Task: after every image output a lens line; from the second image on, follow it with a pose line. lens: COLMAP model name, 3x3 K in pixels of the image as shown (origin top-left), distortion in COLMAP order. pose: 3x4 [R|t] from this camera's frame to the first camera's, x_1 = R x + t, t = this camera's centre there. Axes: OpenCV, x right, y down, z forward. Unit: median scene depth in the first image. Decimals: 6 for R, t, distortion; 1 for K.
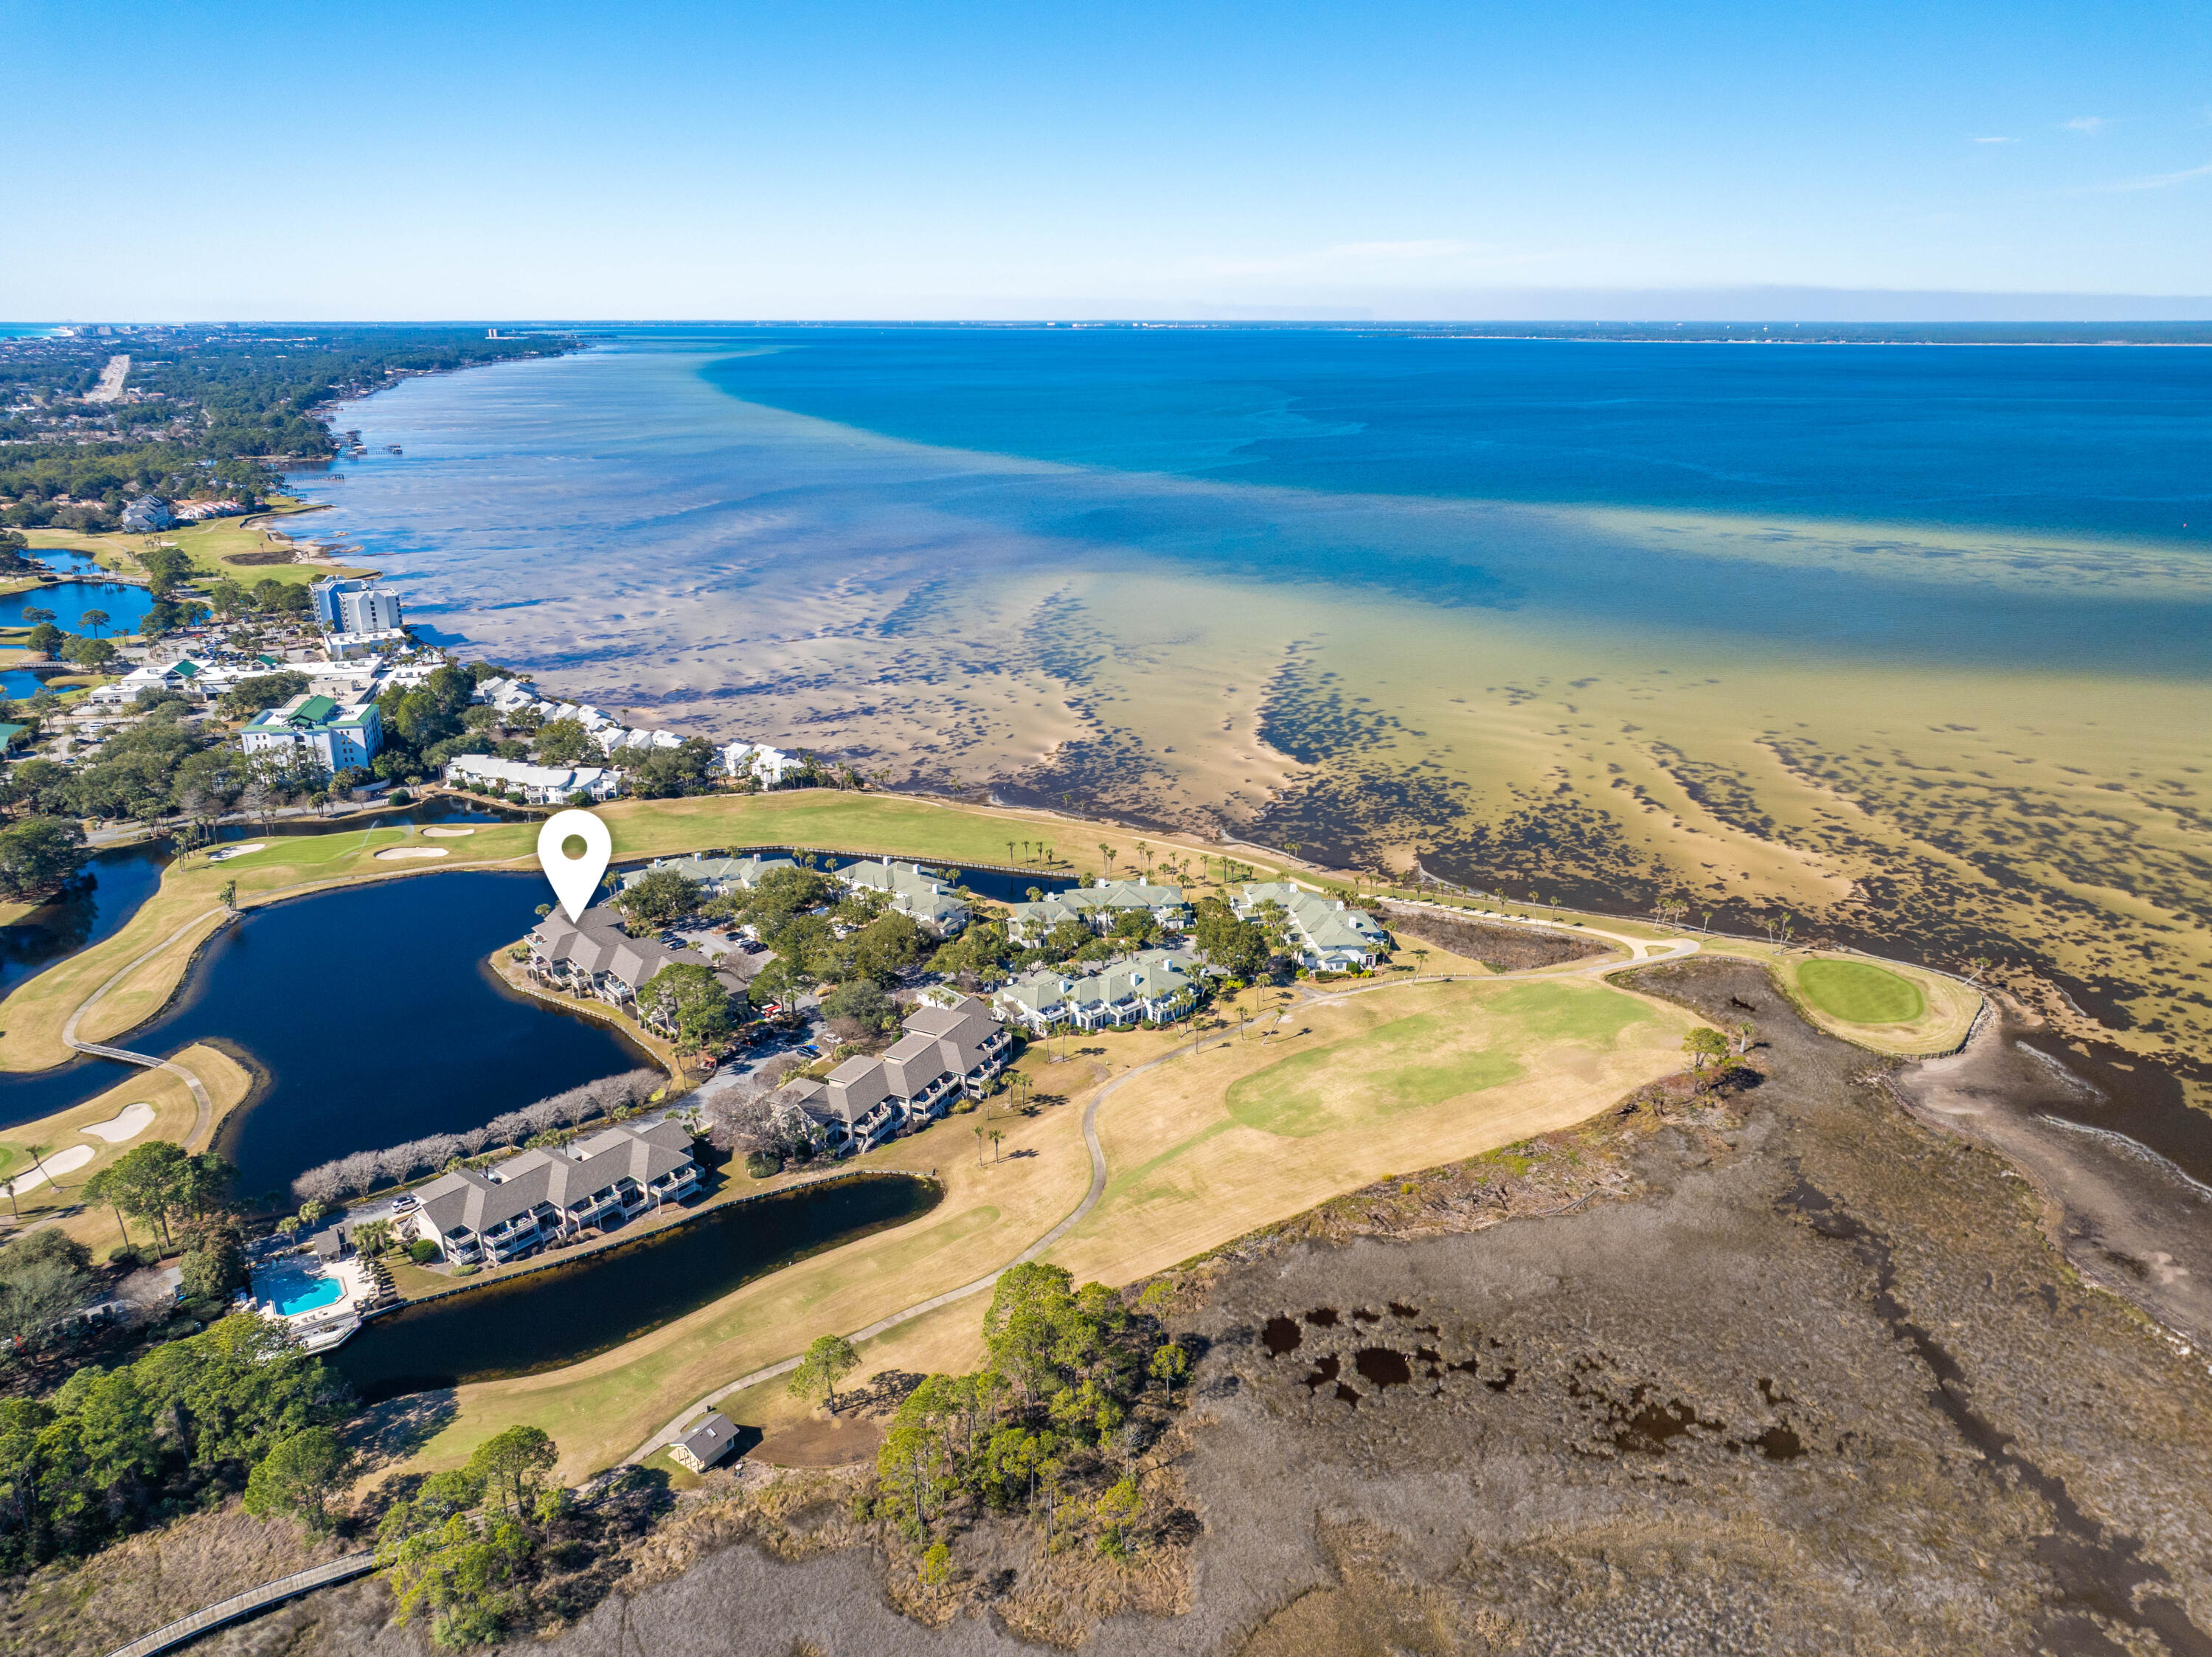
lens RADIAL K [[1540.9, 0, 1113.1], [0, 1540.9, 831.3], [0, 0, 1]] dist [0.005872, -0.007610]
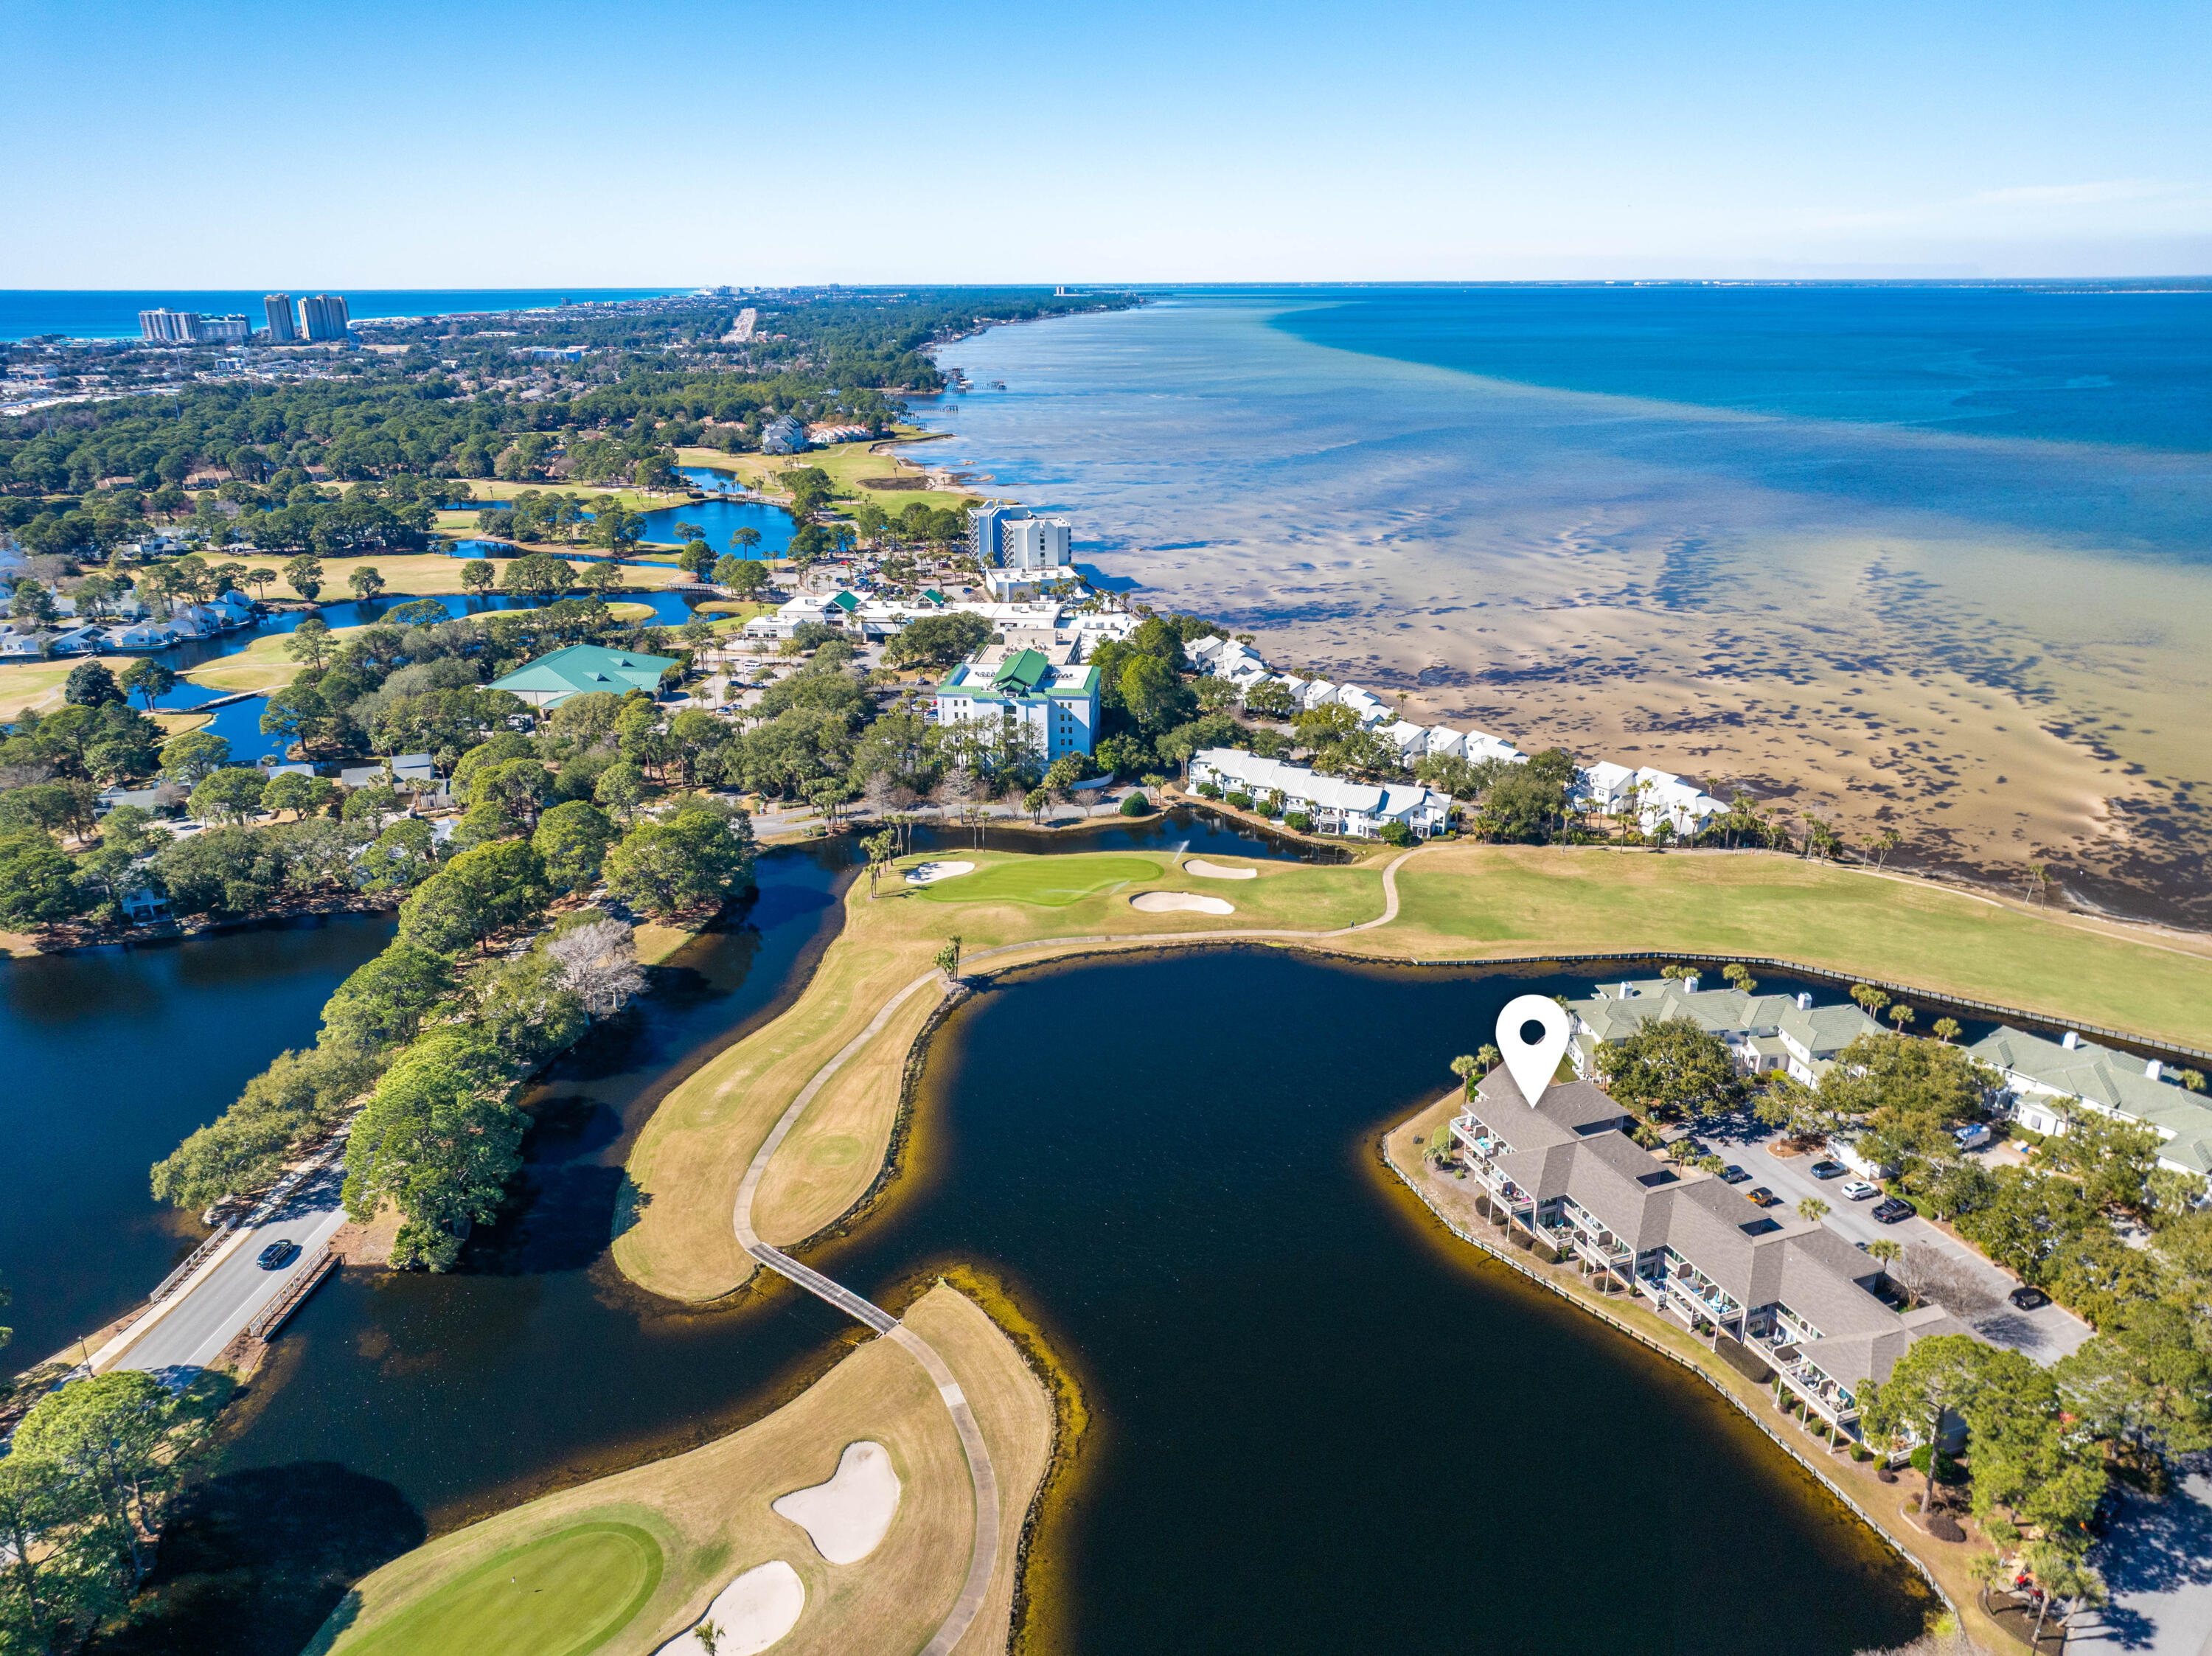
lens RADIAL K [[1540.7, 0, 1113.1], [0, 1540.7, 830.8], [0, 0, 1]] dist [0.005872, -0.007610]
pose [[0.947118, 0.102554, -0.304057, -0.239297], [-0.095953, 0.994712, 0.036613, -0.032005], [0.306204, -0.005502, 0.951950, 0.305054]]
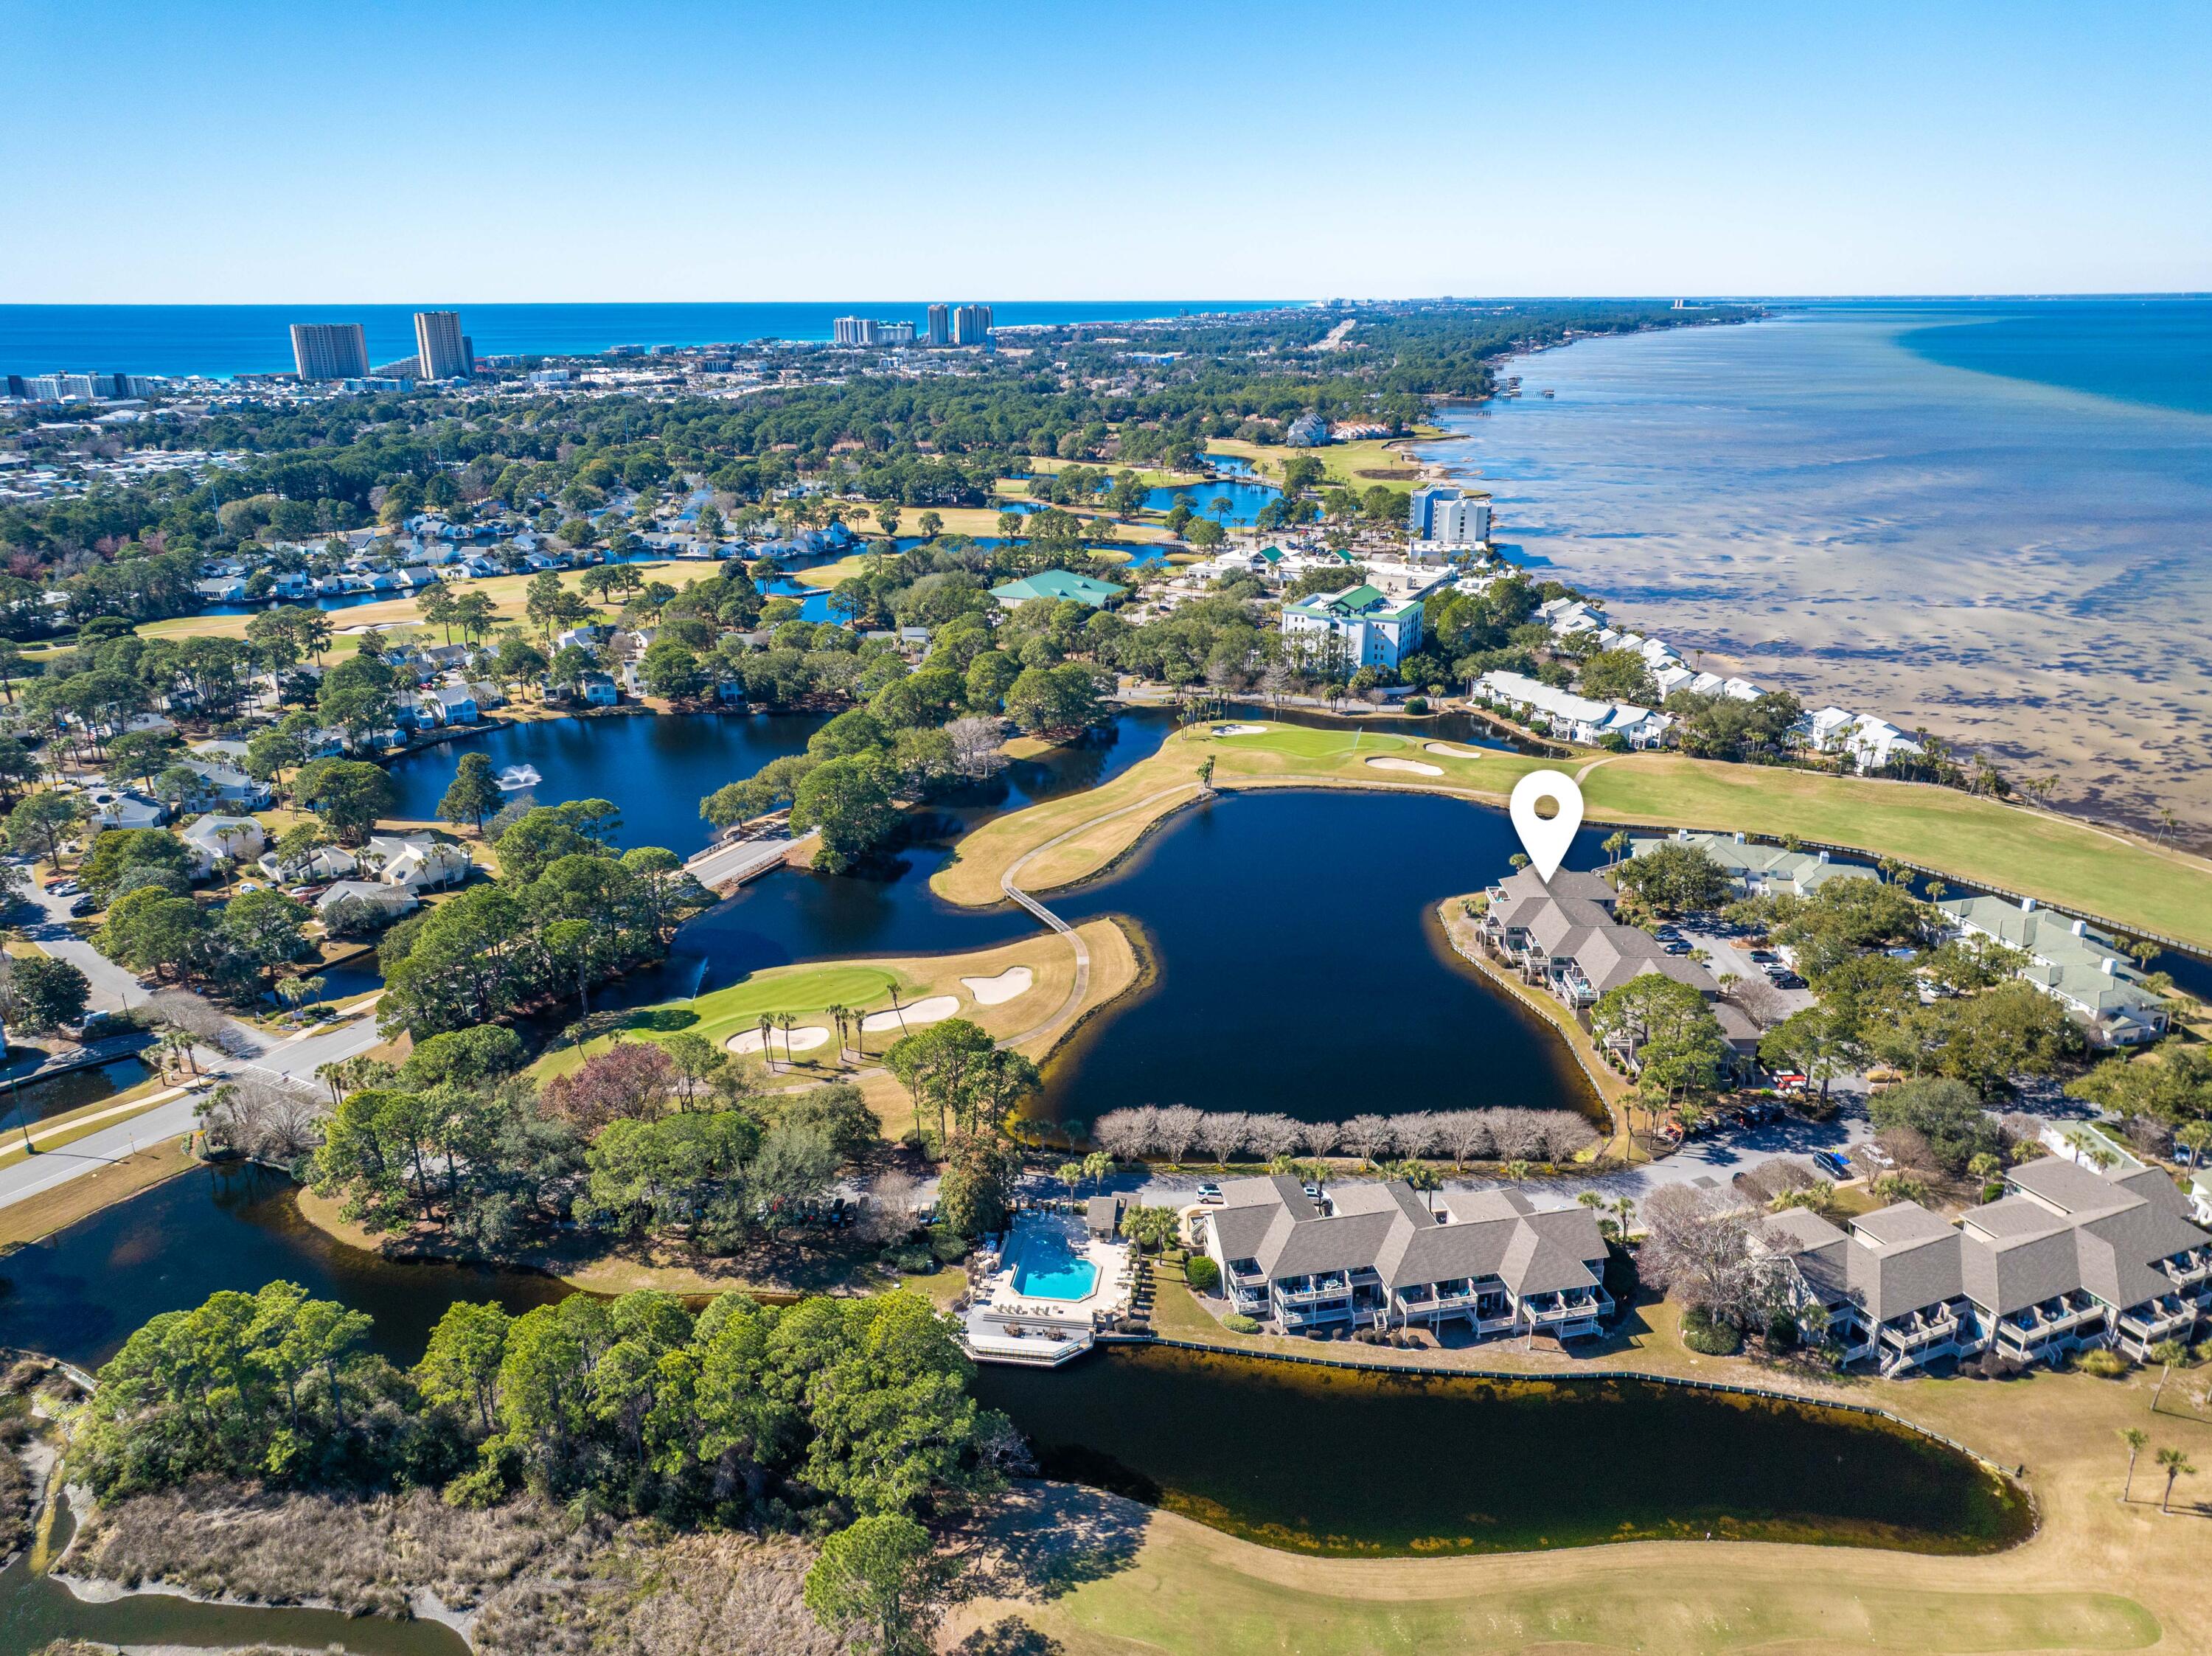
lens RADIAL K [[1540.7, 0, 1113.1], [0, 1540.7, 830.8], [0, 0, 1]] dist [0.005872, -0.007610]
pose [[0.764176, 0.207283, -0.610794, -0.039446], [-0.199209, 0.976507, 0.082160, 0.009534], [0.613475, 0.058891, 0.787515, 0.189227]]
